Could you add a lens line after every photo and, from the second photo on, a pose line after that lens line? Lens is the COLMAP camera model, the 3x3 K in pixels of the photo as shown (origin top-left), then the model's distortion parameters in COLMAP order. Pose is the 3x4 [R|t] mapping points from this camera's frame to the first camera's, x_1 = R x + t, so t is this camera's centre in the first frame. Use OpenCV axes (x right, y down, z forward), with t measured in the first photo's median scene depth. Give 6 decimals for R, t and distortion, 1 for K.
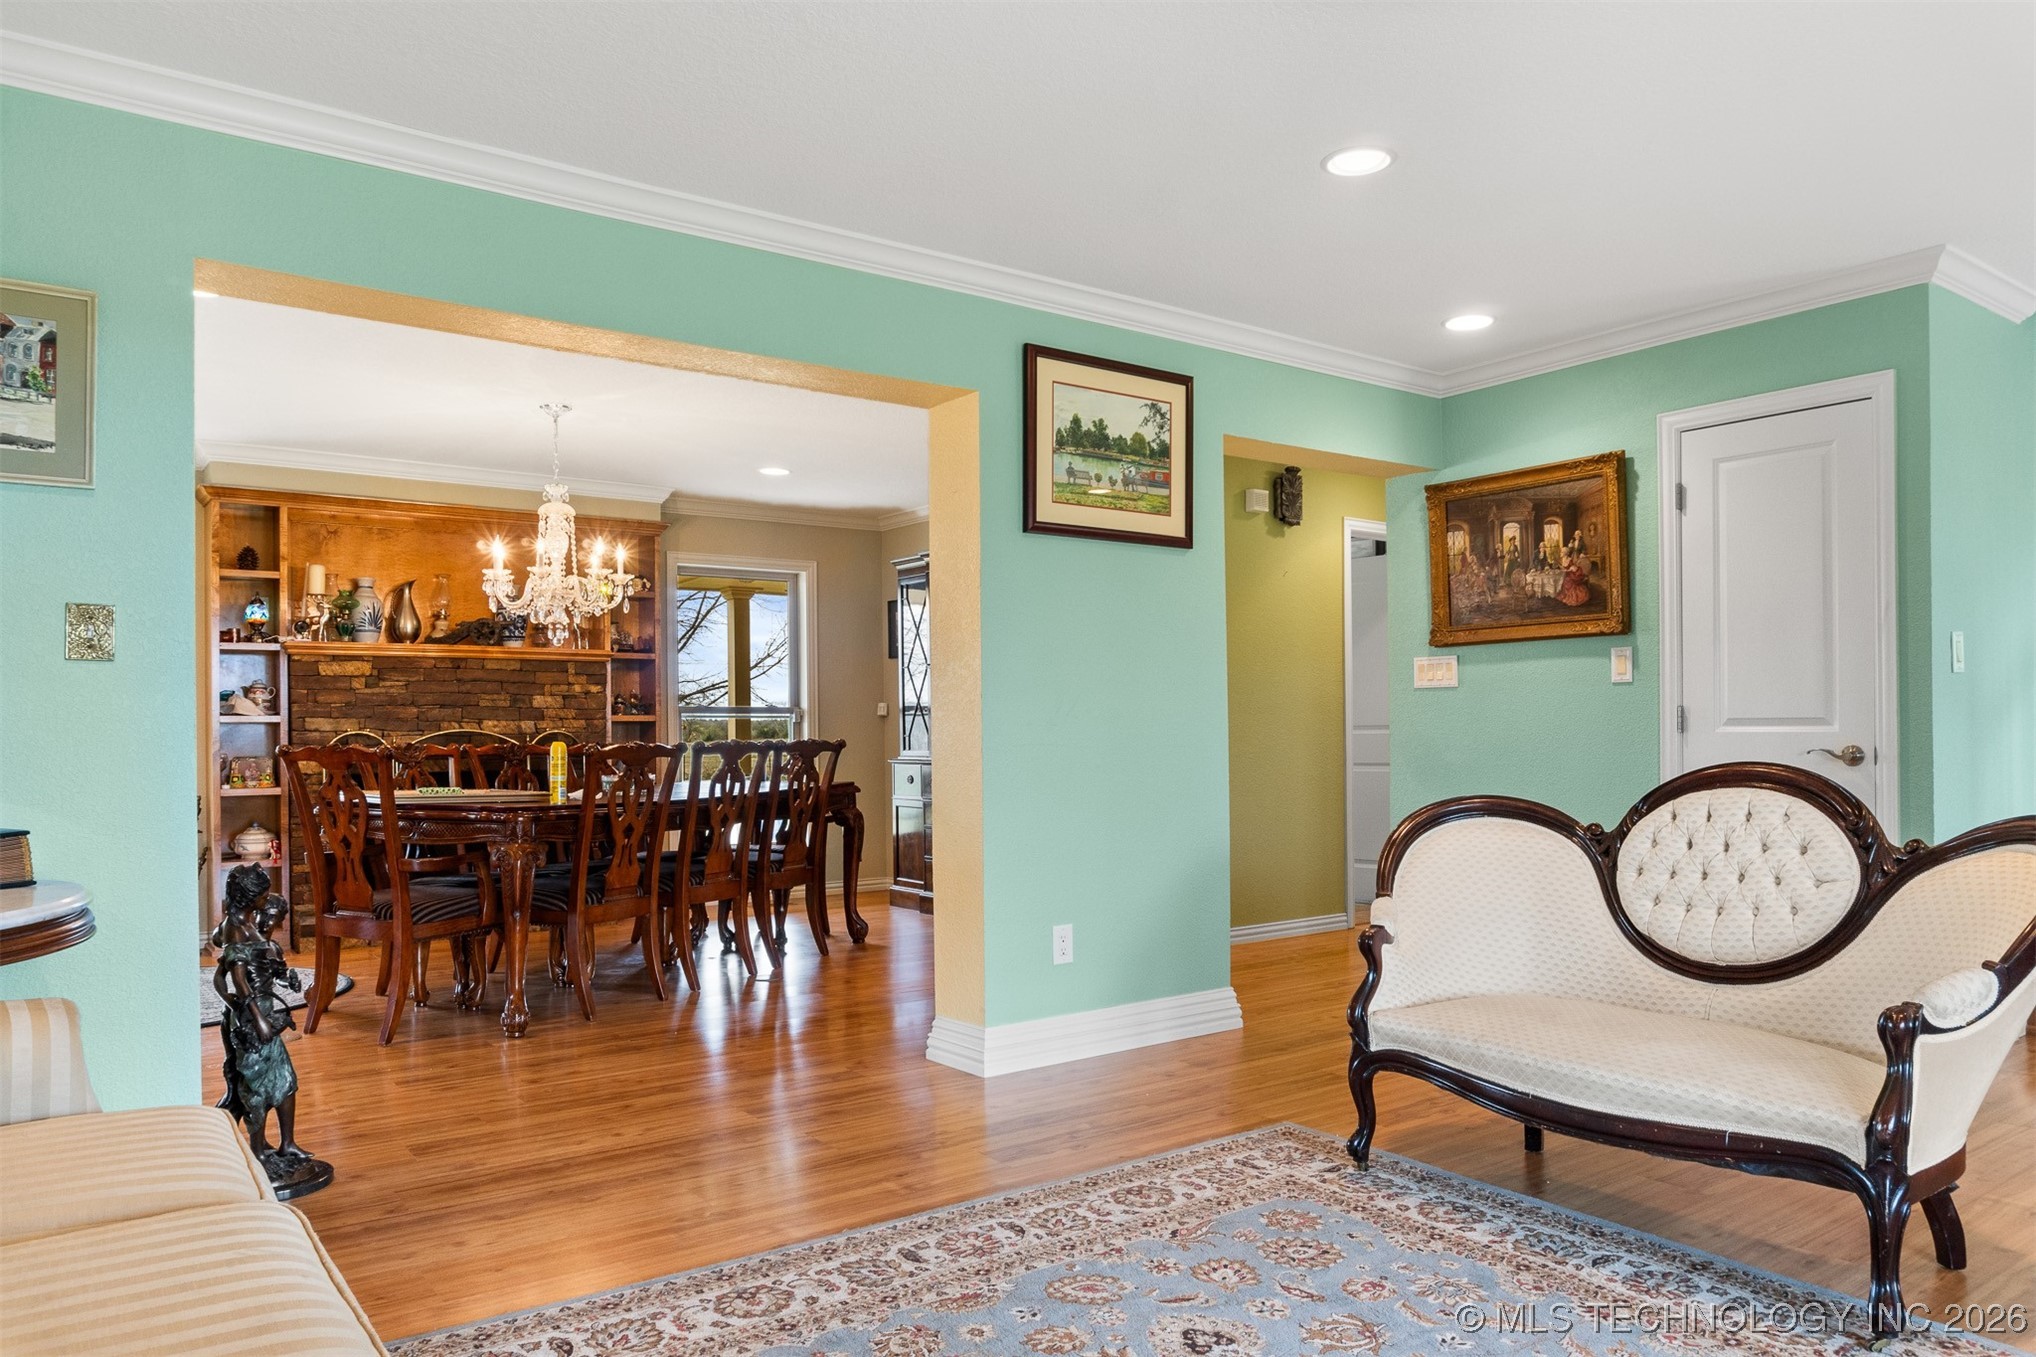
lens RADIAL K [[1351.3, 0, 1022.3], [0, 1351.3, 723.1], [0, 0, 1]] dist [-0.021164, -0.004527]
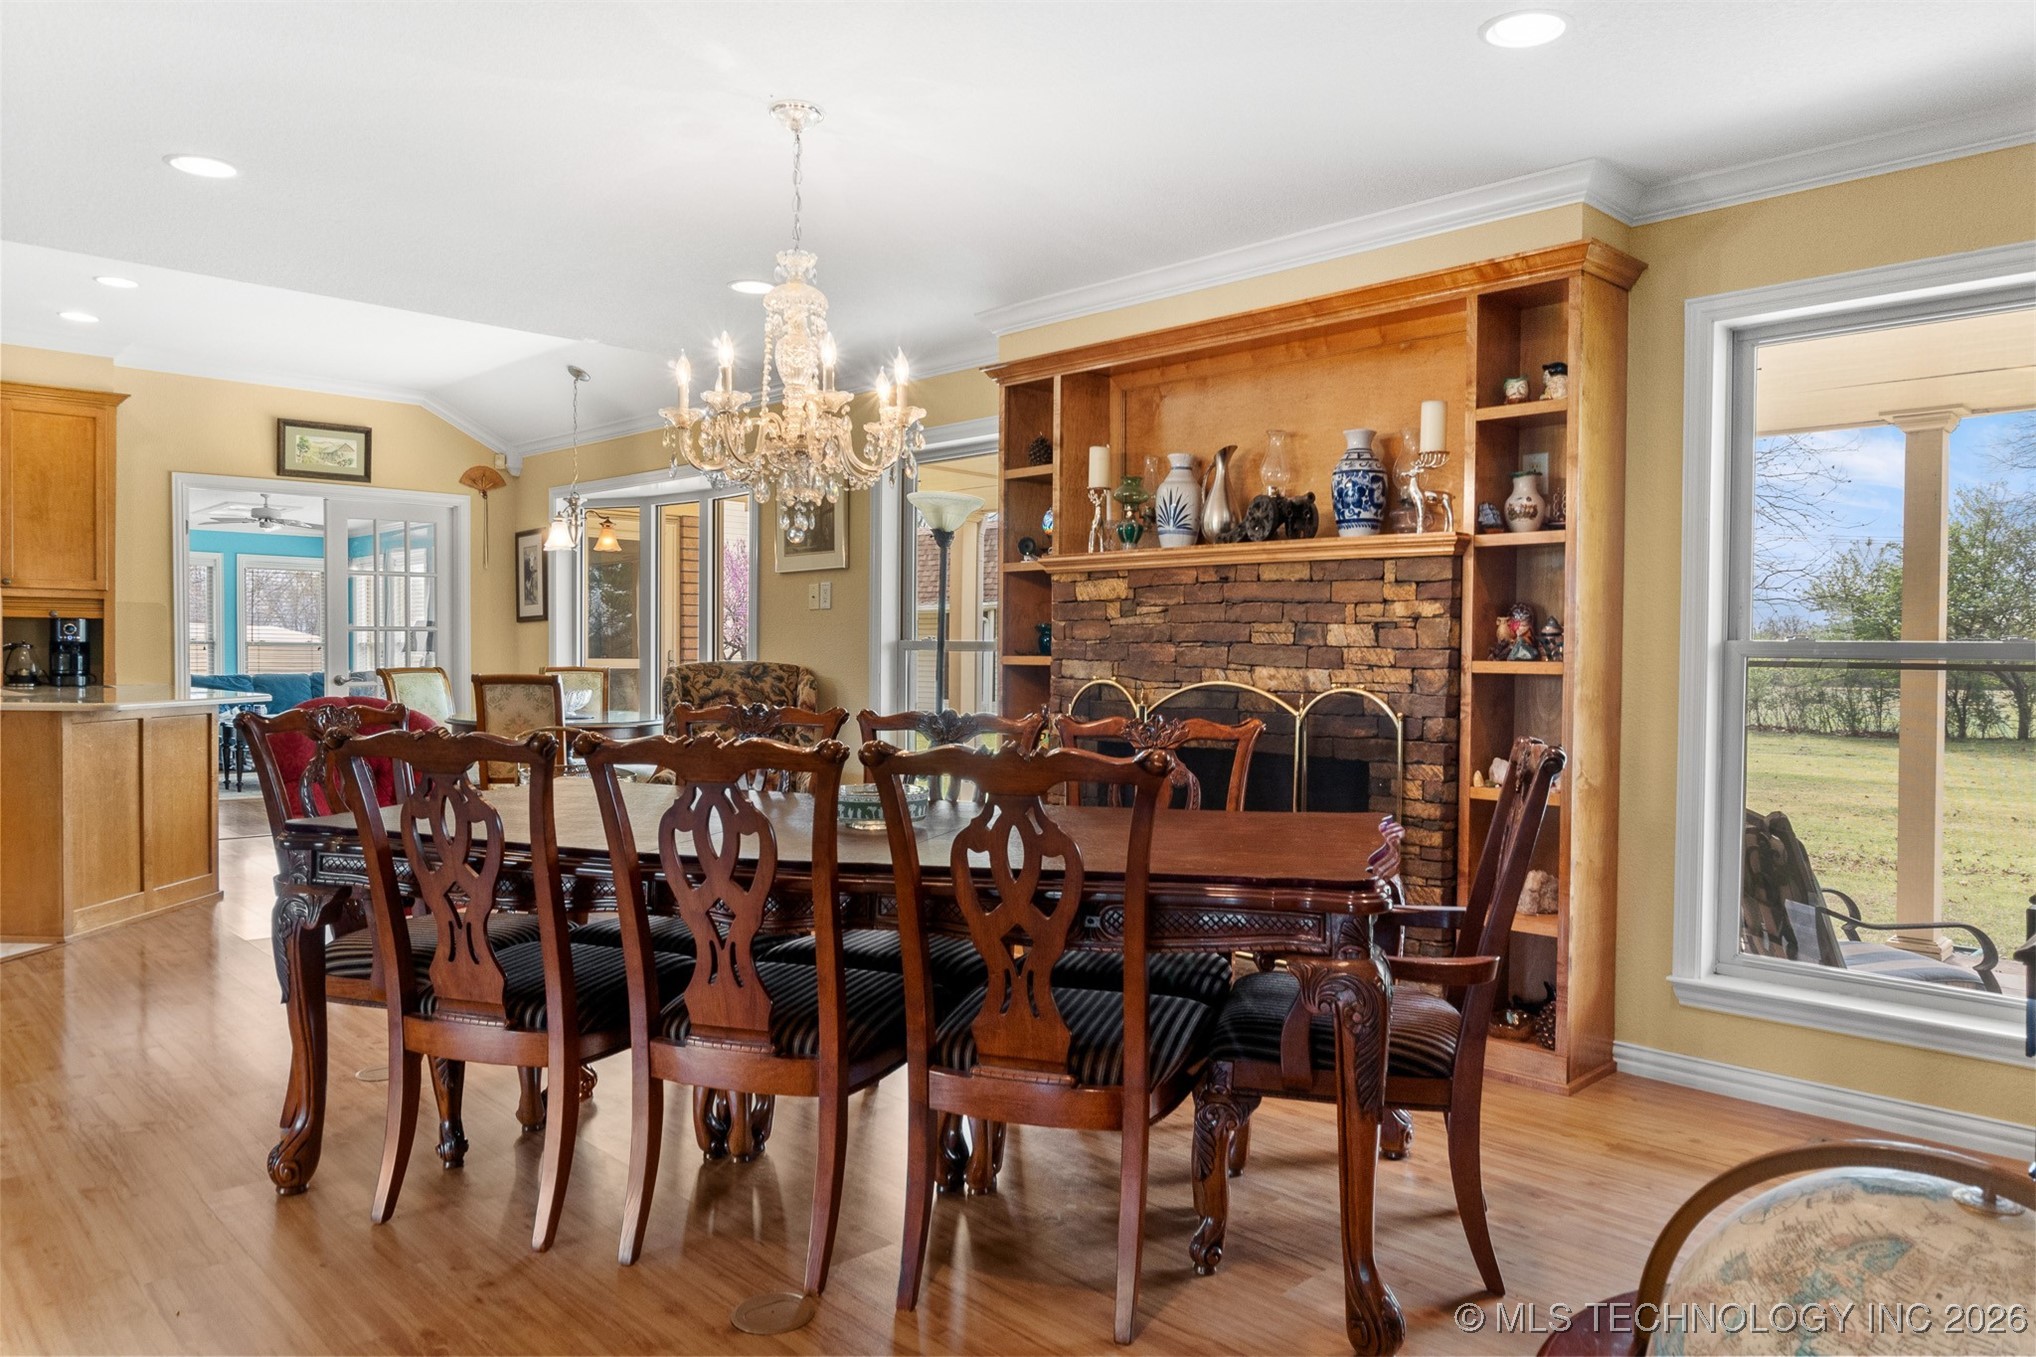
lens RADIAL K [[1351.3, 0, 1043.2], [0, 1351.3, 669.0], [0, 0, 1]] dist [-0.021164, -0.004527]
pose [[0.152781, 0.023572, -0.987979, 0.191502], [-0.004430, 0.999722, 0.023168, -0.015883], [0.988250, 0.000837, 0.152843, 0.882220]]
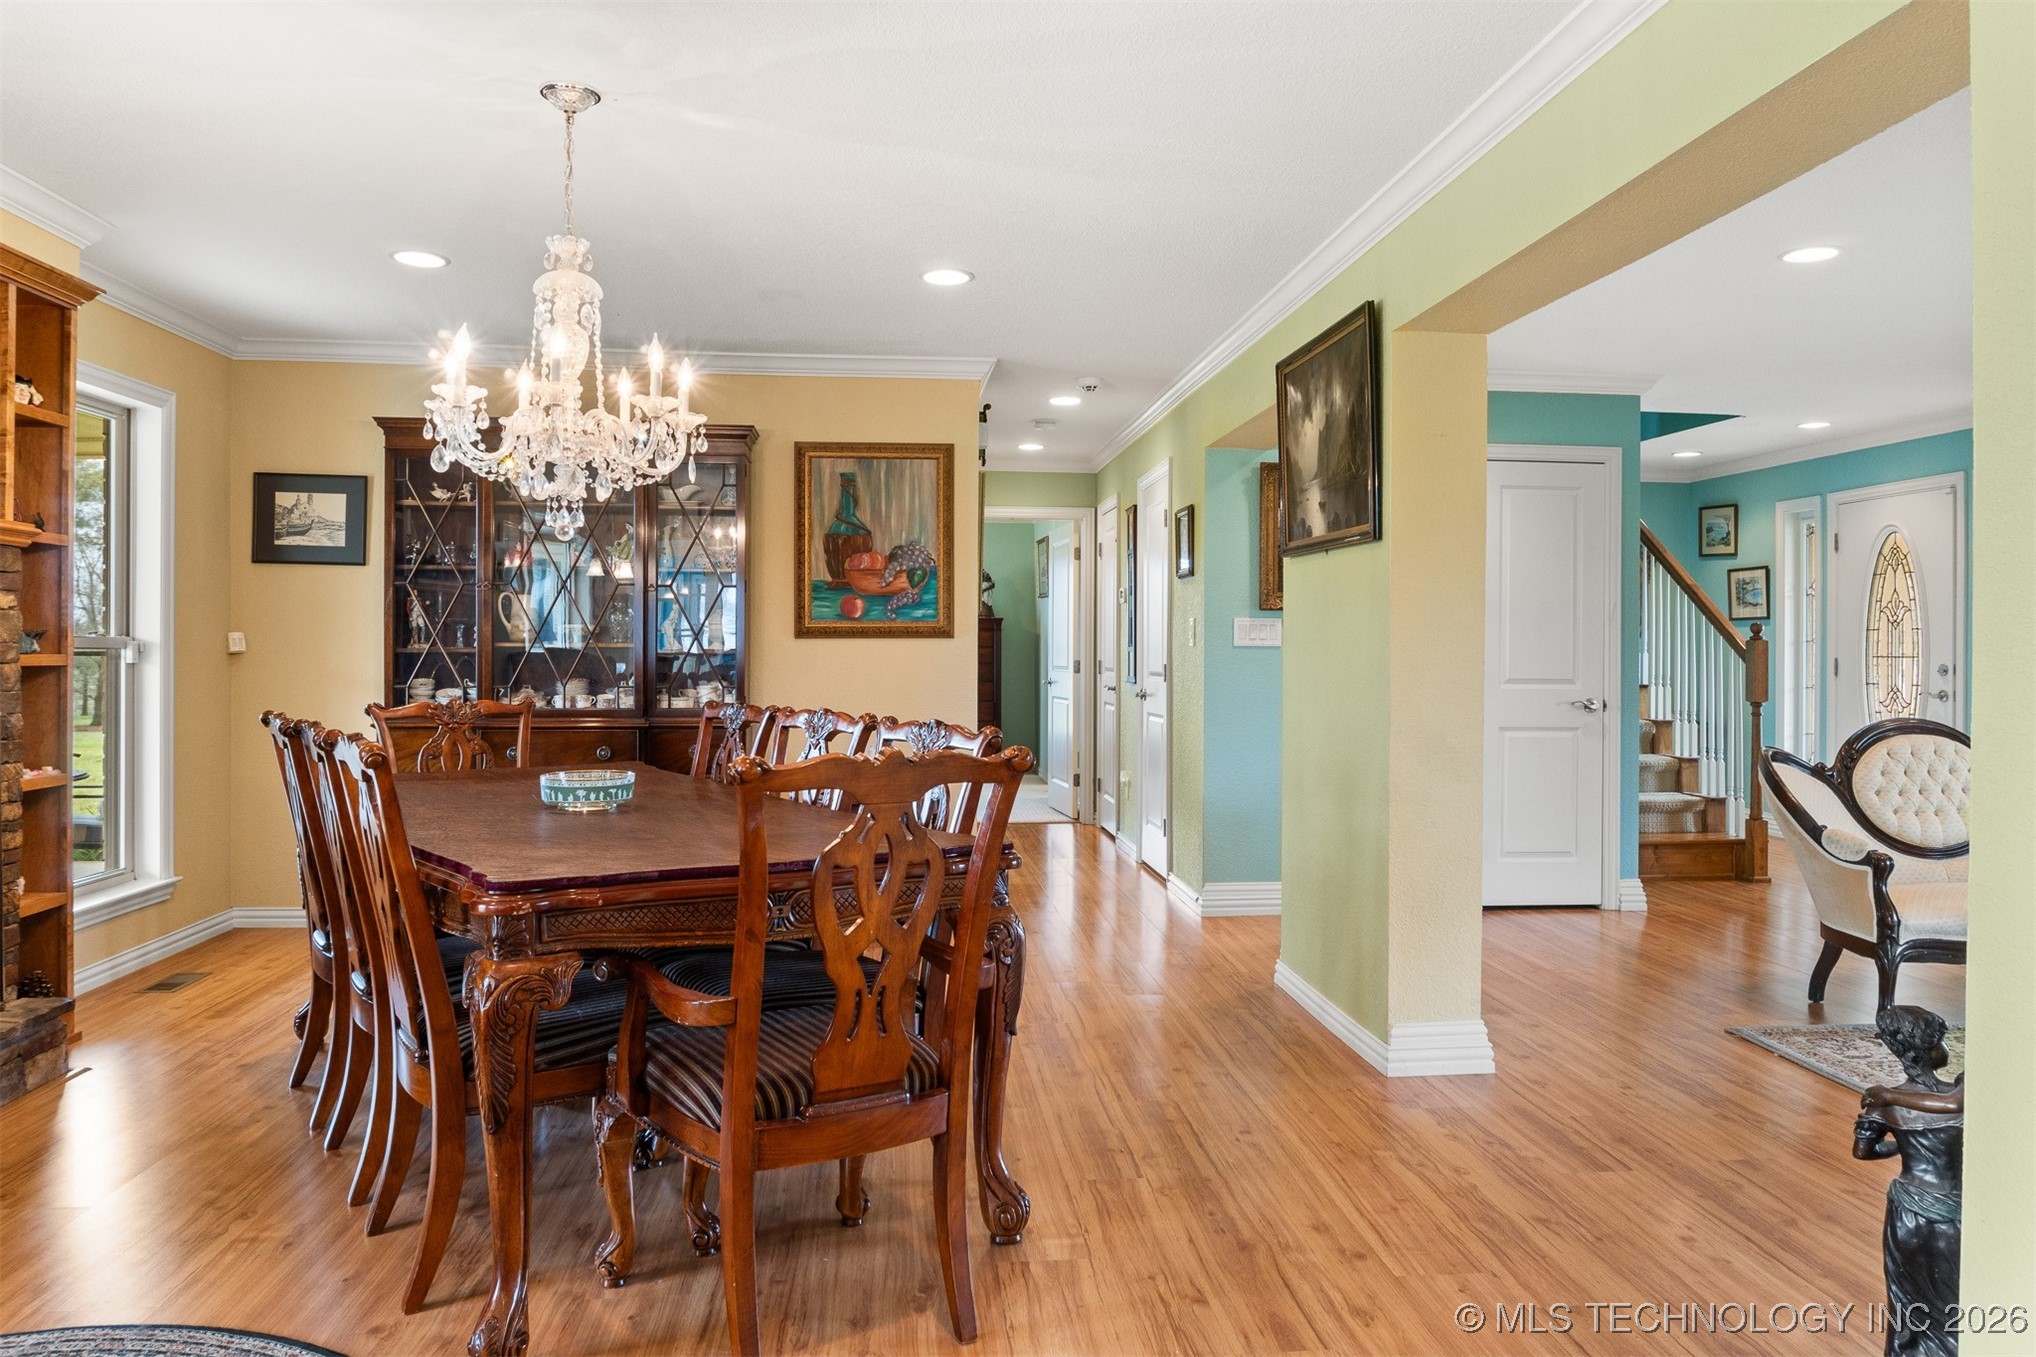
lens RADIAL K [[1351.3, 0, 1038.2], [0, 1351.3, 644.6], [0, 0, 1]] dist [-0.021164, -0.004527]
pose [[0.510199, 0.016448, 0.859899, -0.613938], [-0.015312, 0.999832, -0.010040, -0.011765], [-0.859920, -0.008044, 0.510366, 0.493233]]
